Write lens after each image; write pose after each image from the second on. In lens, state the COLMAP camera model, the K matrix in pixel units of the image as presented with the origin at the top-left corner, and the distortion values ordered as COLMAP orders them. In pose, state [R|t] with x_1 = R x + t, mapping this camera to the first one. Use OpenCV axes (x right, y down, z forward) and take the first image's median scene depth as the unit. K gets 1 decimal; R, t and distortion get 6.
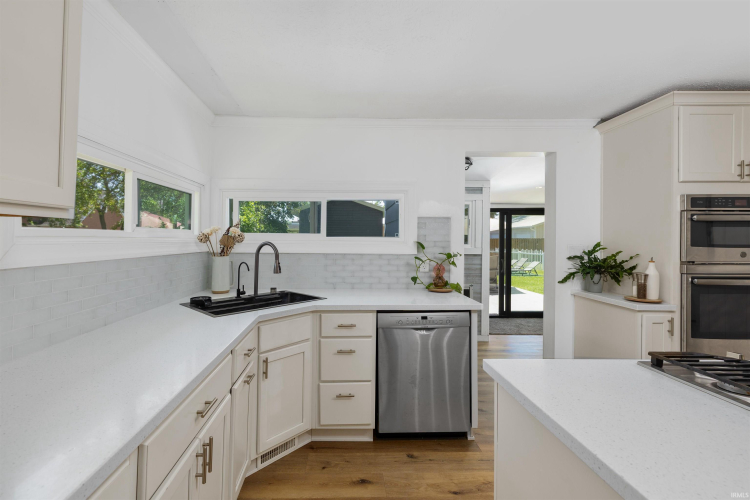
lens RADIAL K [[341.5, 0, 349.8], [0, 341.5, 237.8], [0, 0, 1]] dist [0.002125, 0.000950]
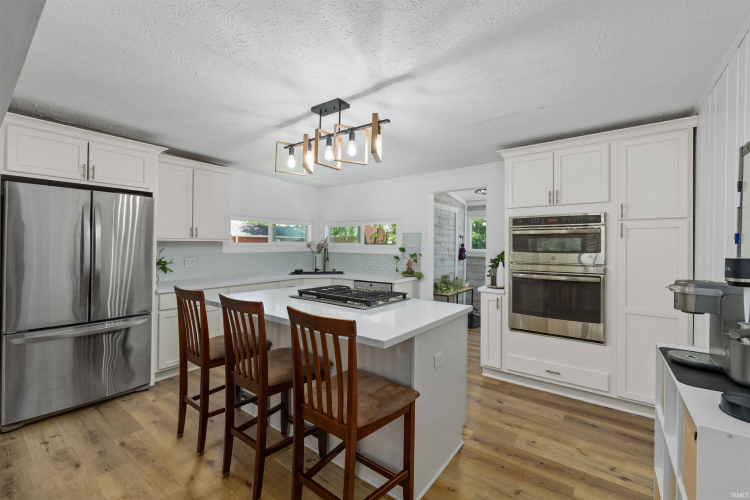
lens RADIAL K [[323.9, 0, 371.0], [0, 323.9, 245.0], [0, 0, 1]] dist [0.002303, 0.000962]
pose [[0.783538, 0.001391, -0.621342, 1.265807], [0.001573, 0.999990, 0.004223, -0.010017], [0.621342, -0.004286, 0.783528, -0.442393]]
